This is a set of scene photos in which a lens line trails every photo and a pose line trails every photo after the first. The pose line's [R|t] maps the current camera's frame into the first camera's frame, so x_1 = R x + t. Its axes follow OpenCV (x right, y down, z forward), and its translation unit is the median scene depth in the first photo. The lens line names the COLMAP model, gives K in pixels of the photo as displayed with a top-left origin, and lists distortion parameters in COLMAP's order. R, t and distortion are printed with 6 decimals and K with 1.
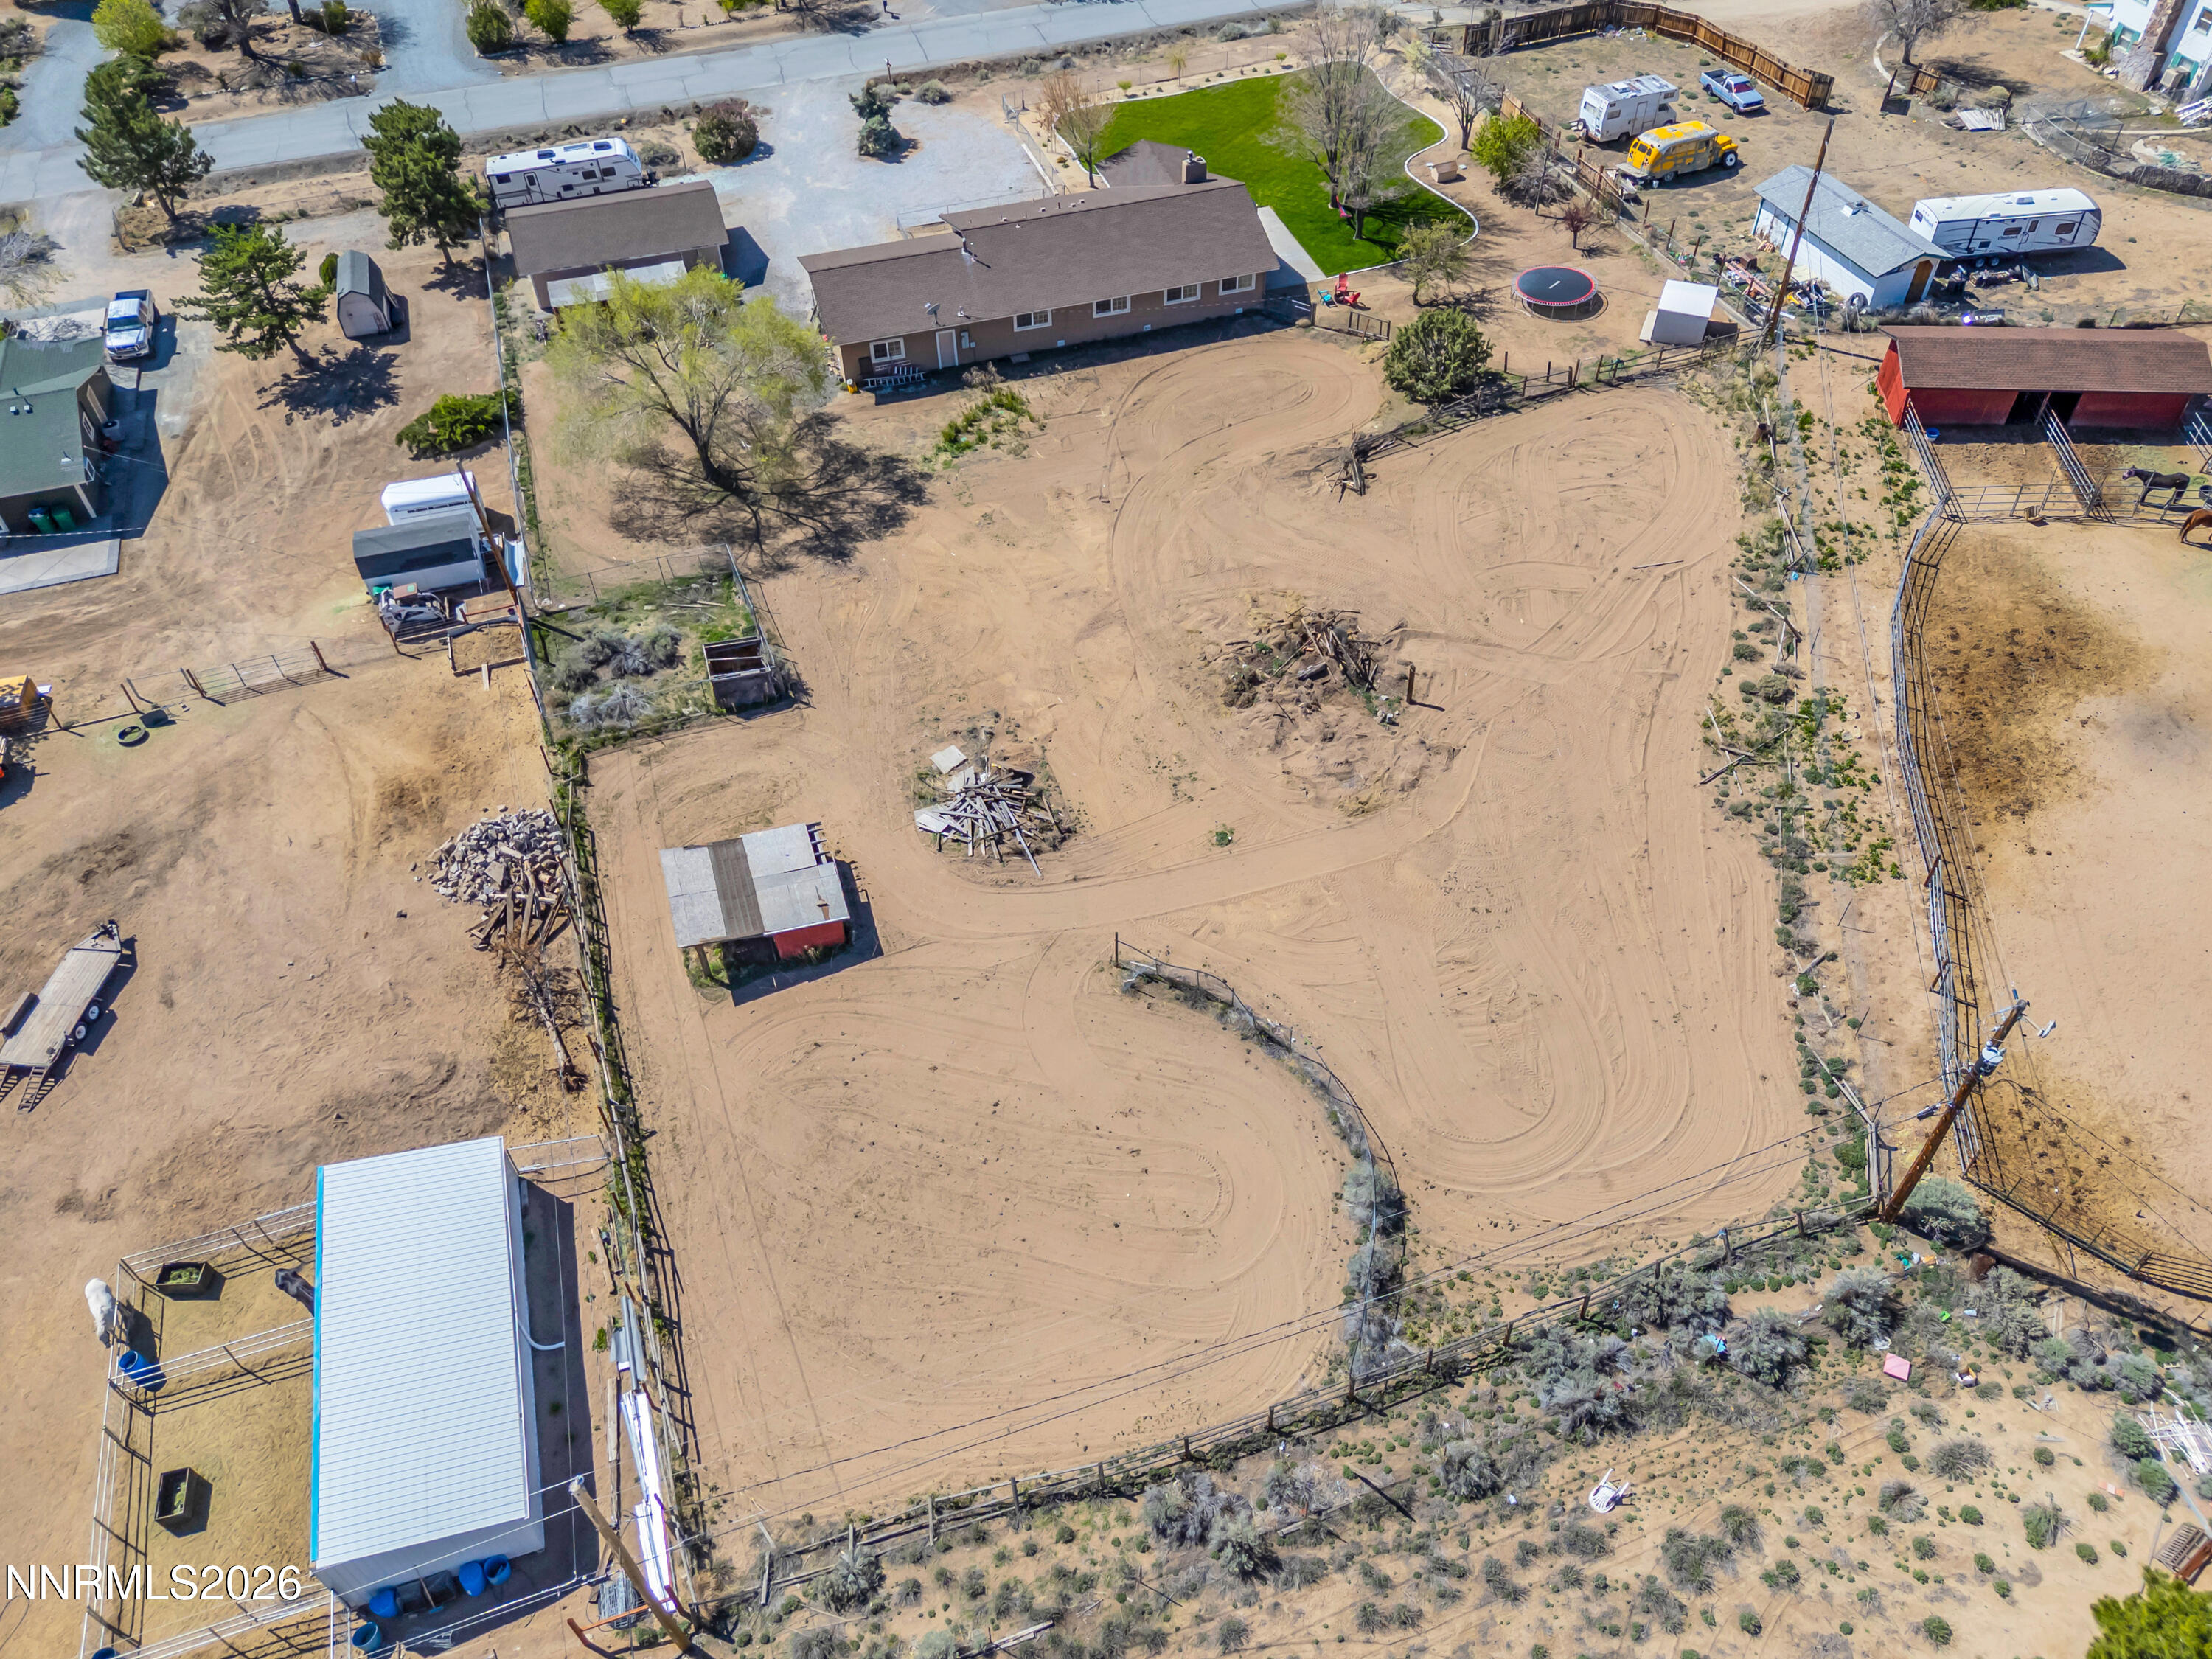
lens RADIAL K [[1638.9, 0, 1108.9], [0, 1638.9, 821.7], [0, 0, 1]] dist [0.082163, -0.080127]
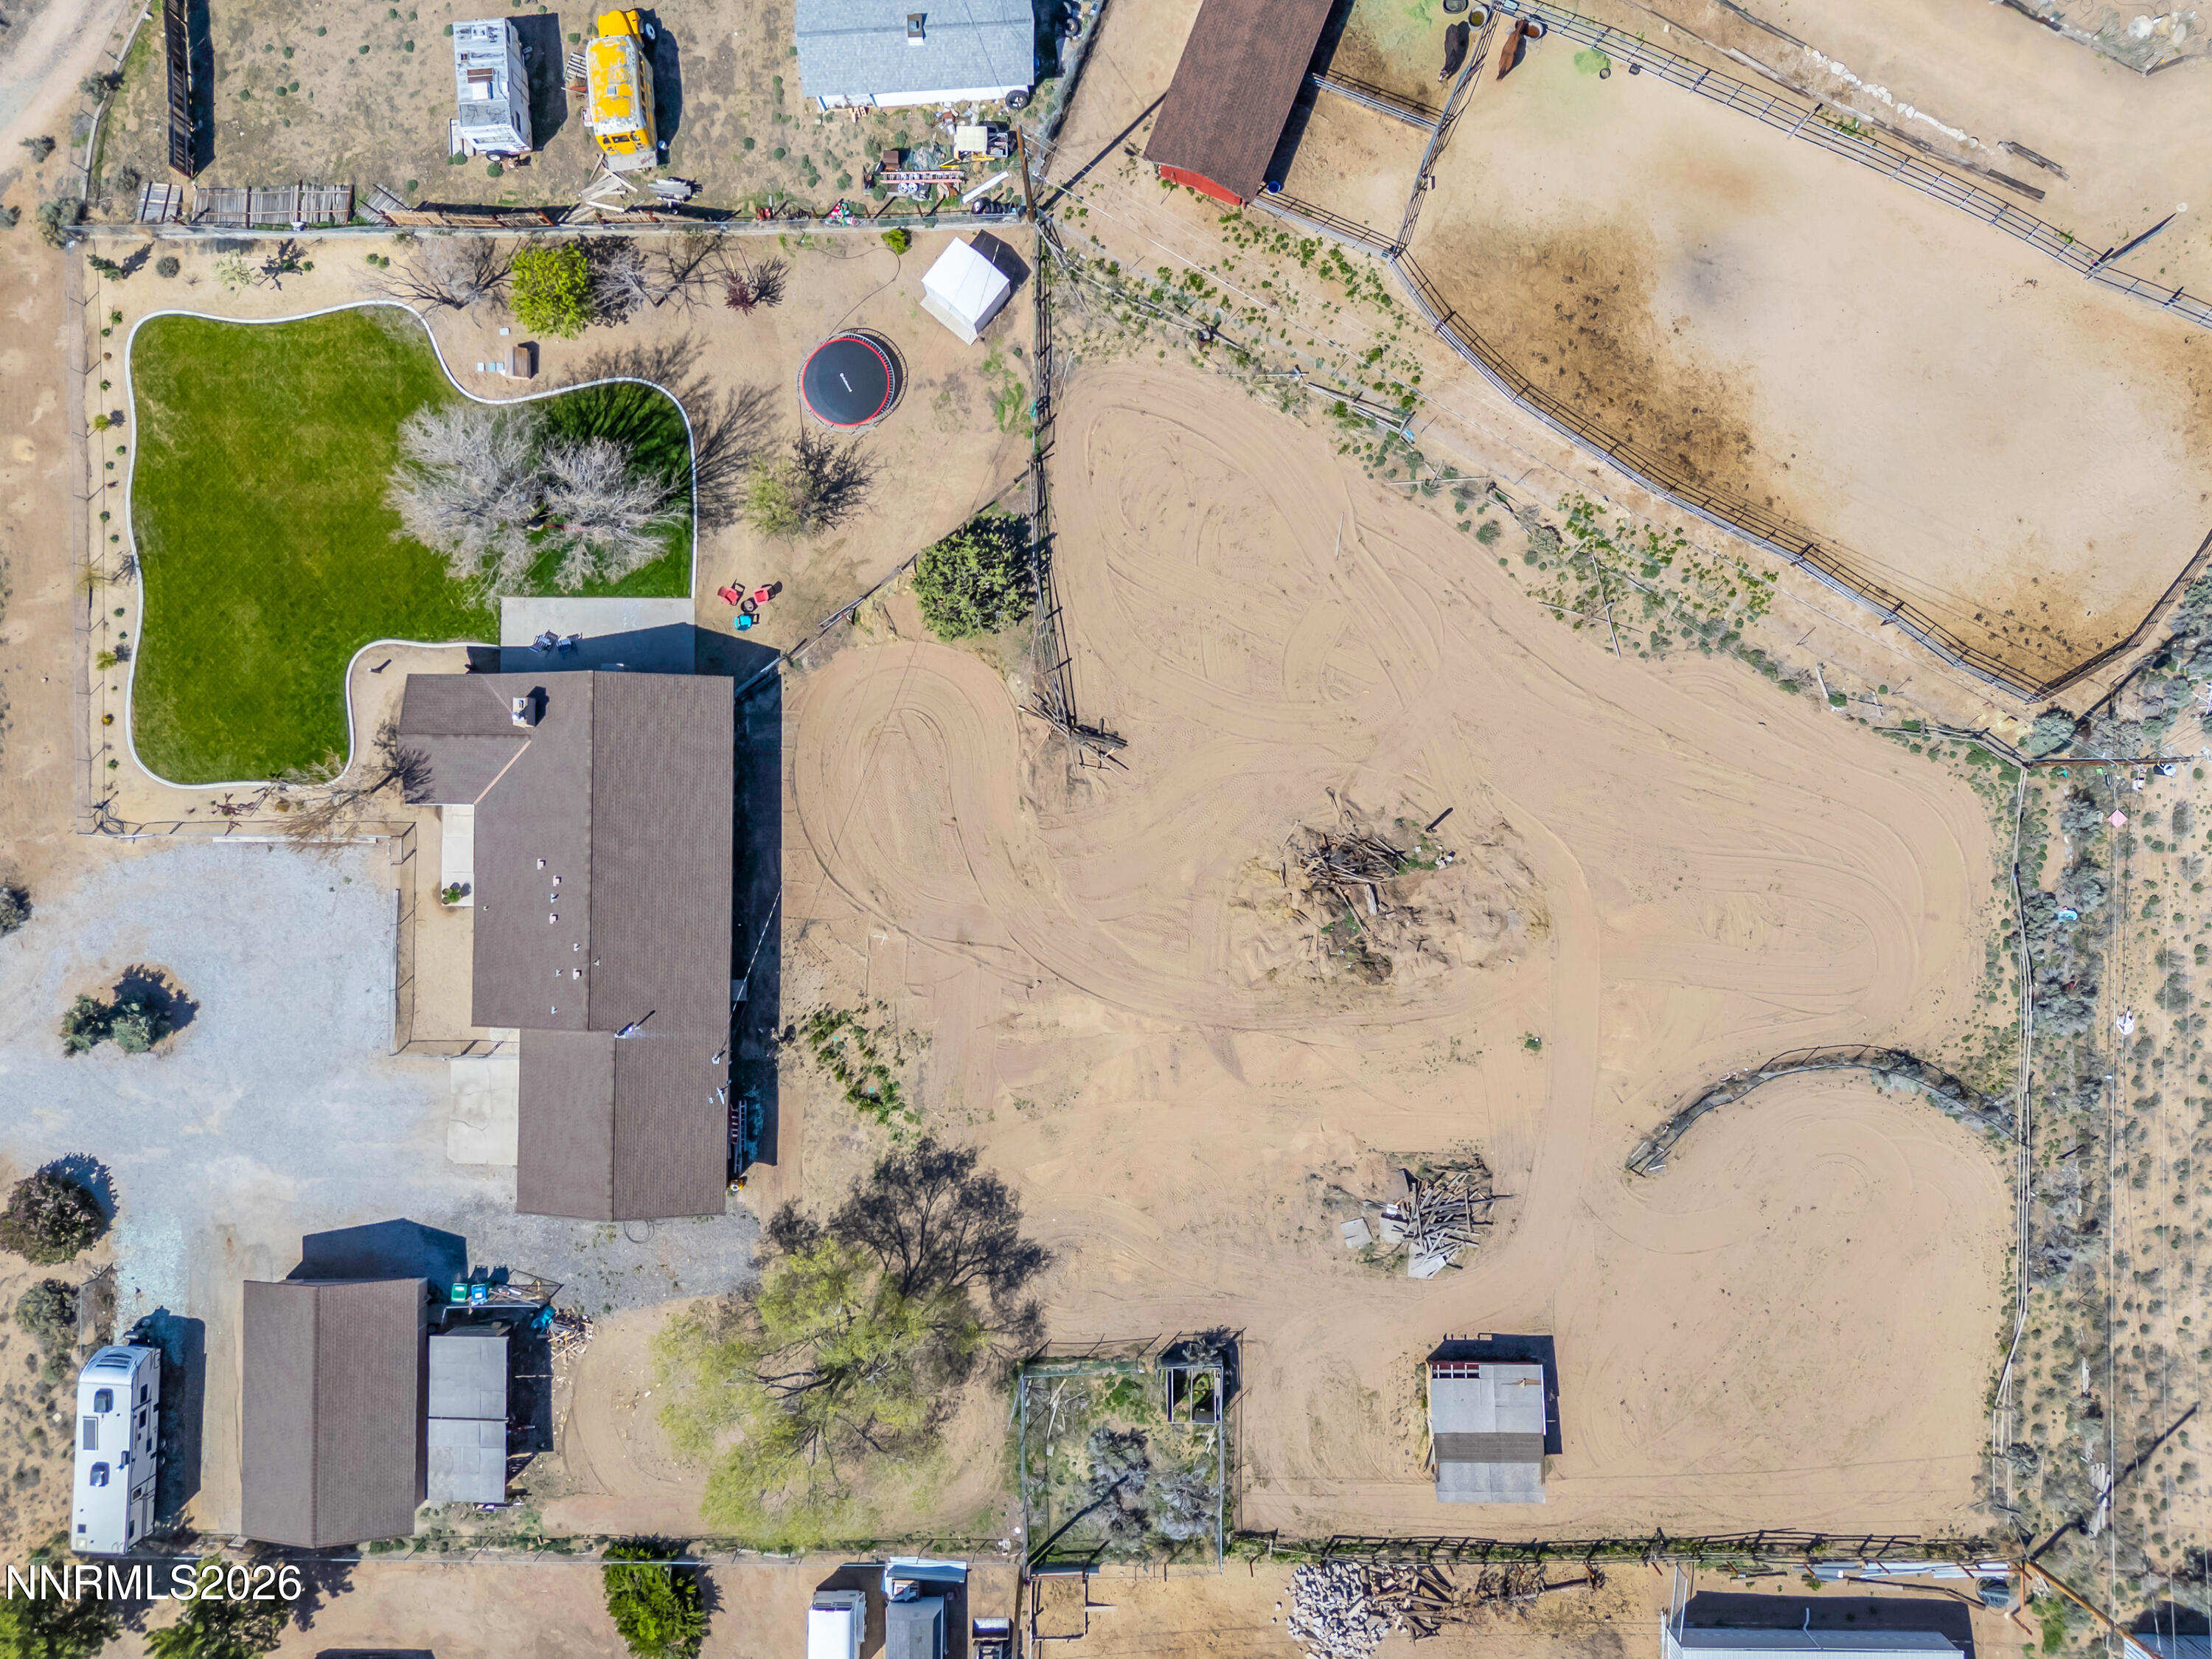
lens RADIAL K [[1638.9, 0, 1108.9], [0, 1638.9, 821.7], [0, 0, 1]] dist [0.082163, -0.080127]
pose [[0.305682, -0.951625, 0.031115, 0.083268], [0.699401, 0.246596, 0.670841, -0.968920], [-0.646062, -0.183302, 0.740948, 0.295406]]
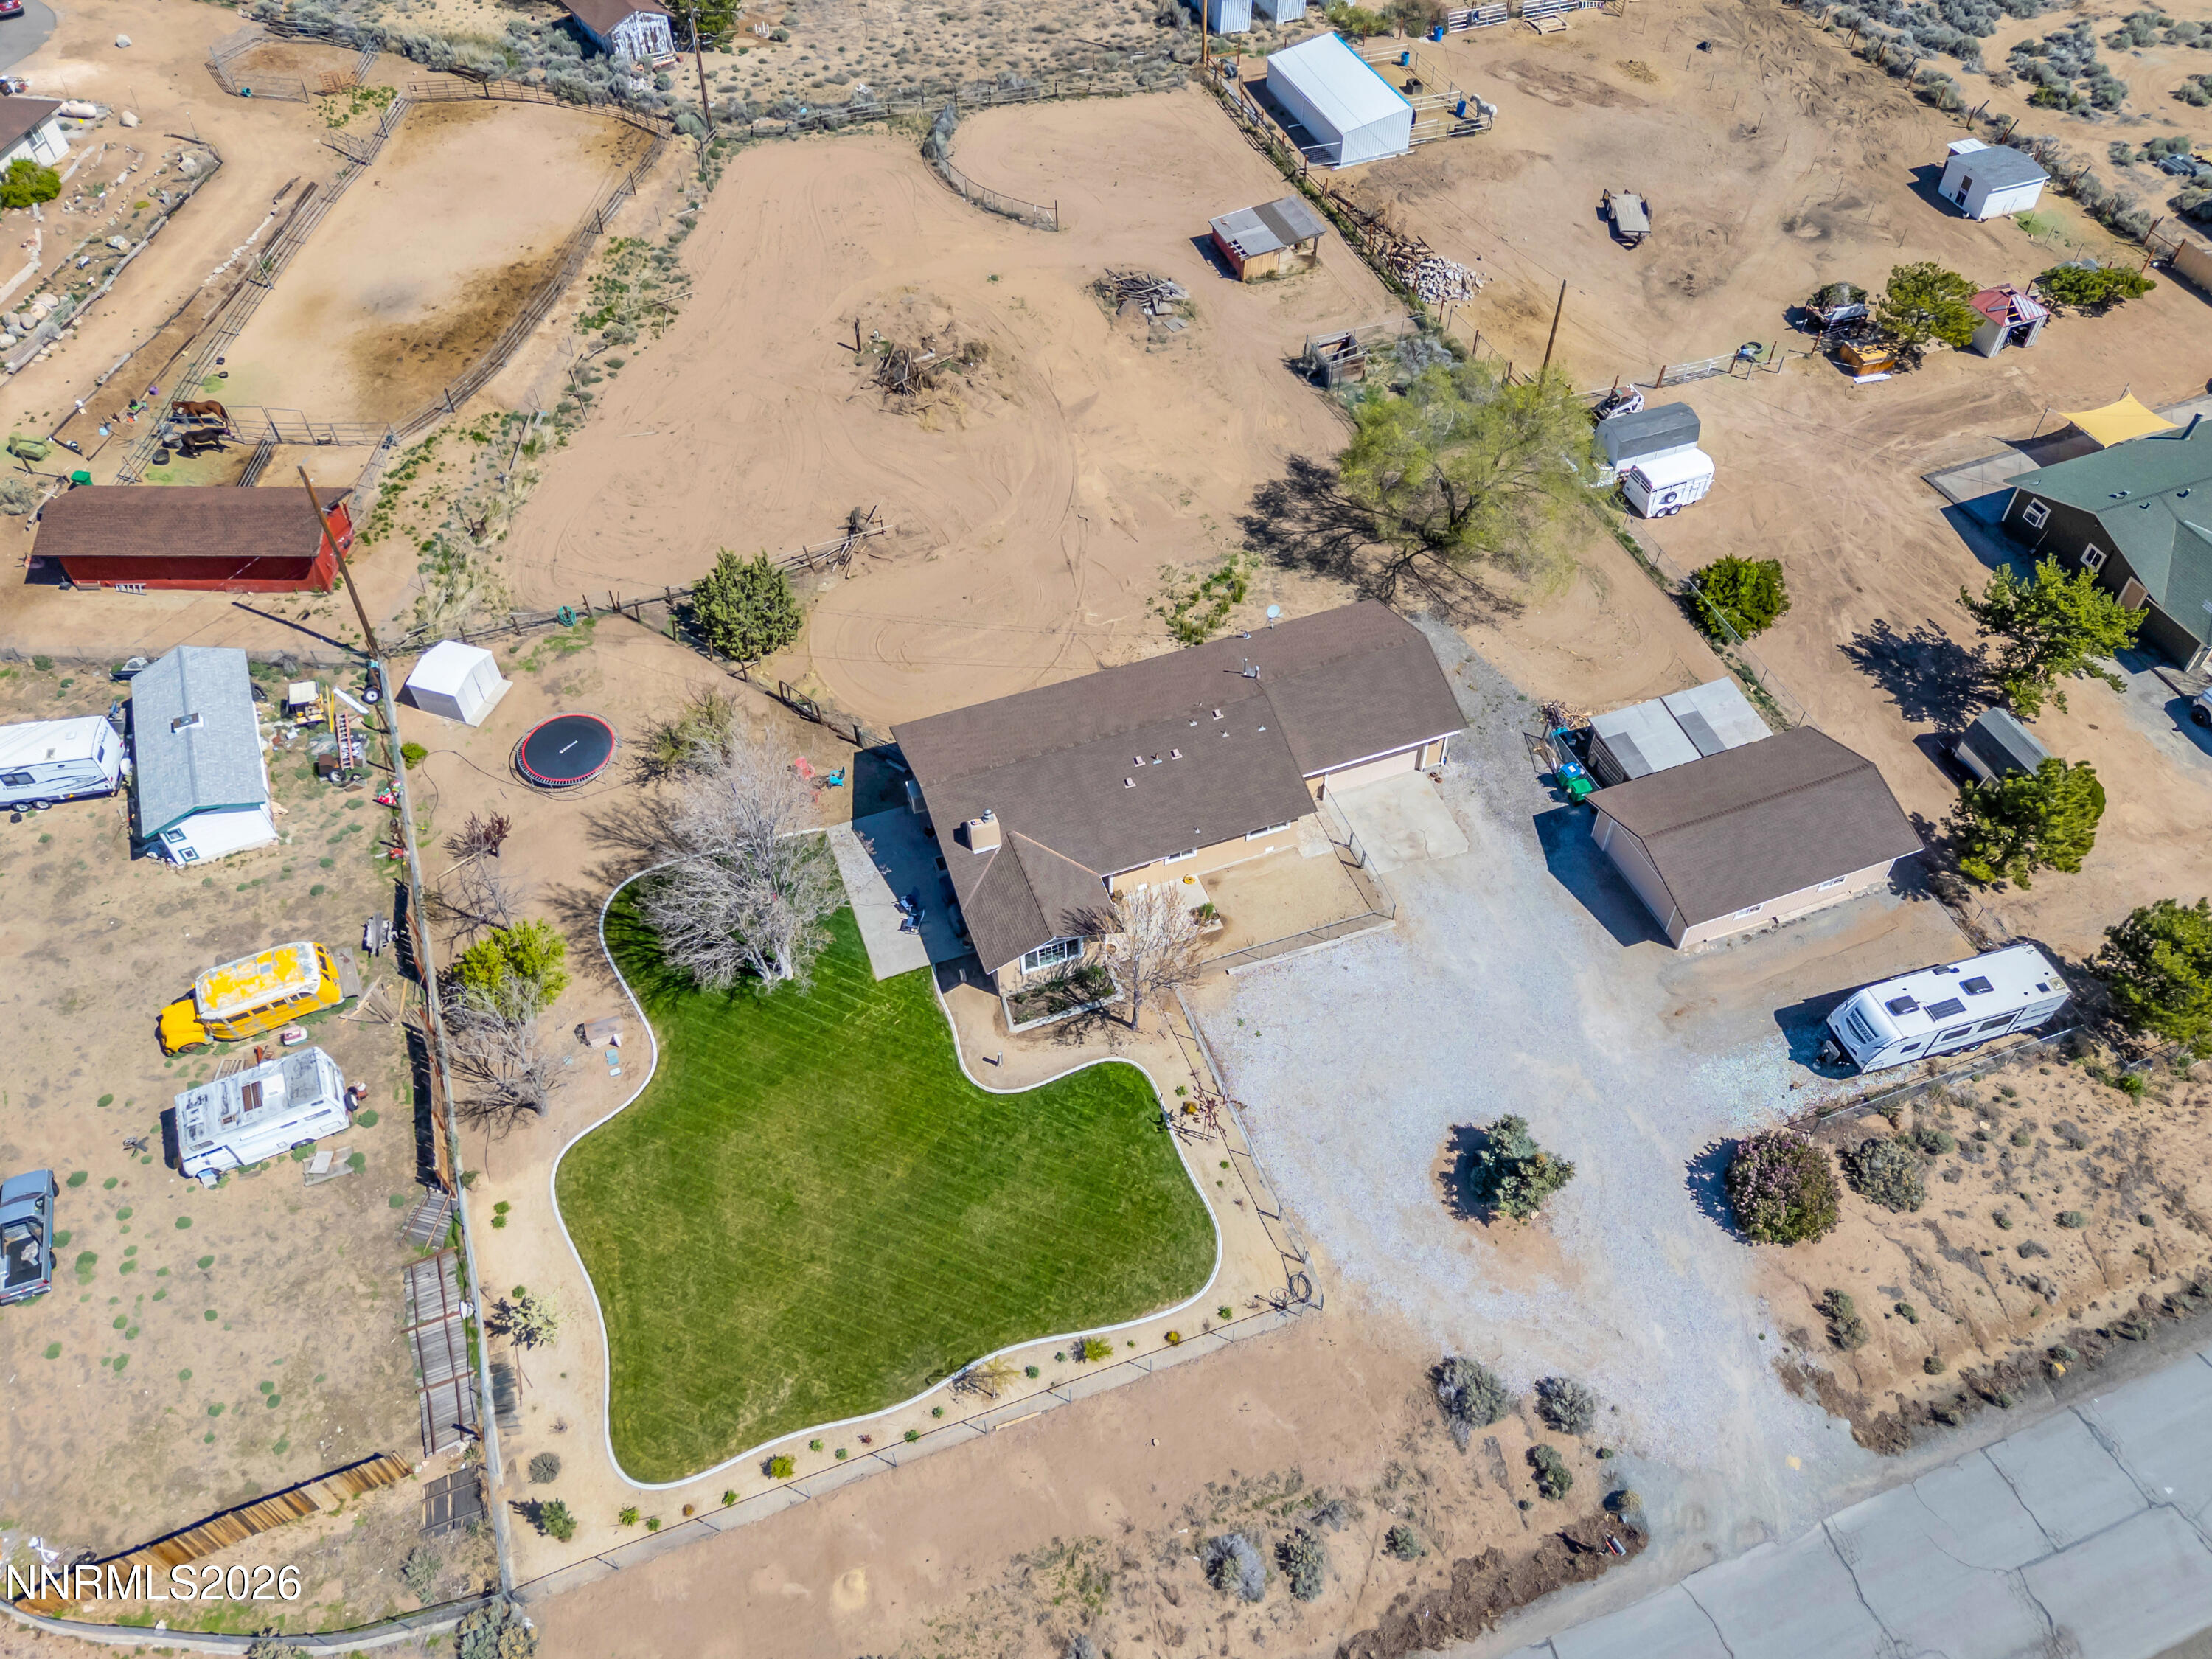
lens RADIAL K [[1638.9, 0, 1108.9], [0, 1638.9, 821.7], [0, 0, 1]] dist [0.082163, -0.080127]
pose [[-0.998356, 0.056638, -0.008853, 0.000874], [-0.014129, -0.093448, 0.995524, -1.518558], [0.055557, 0.994012, 0.094095, 1.256206]]
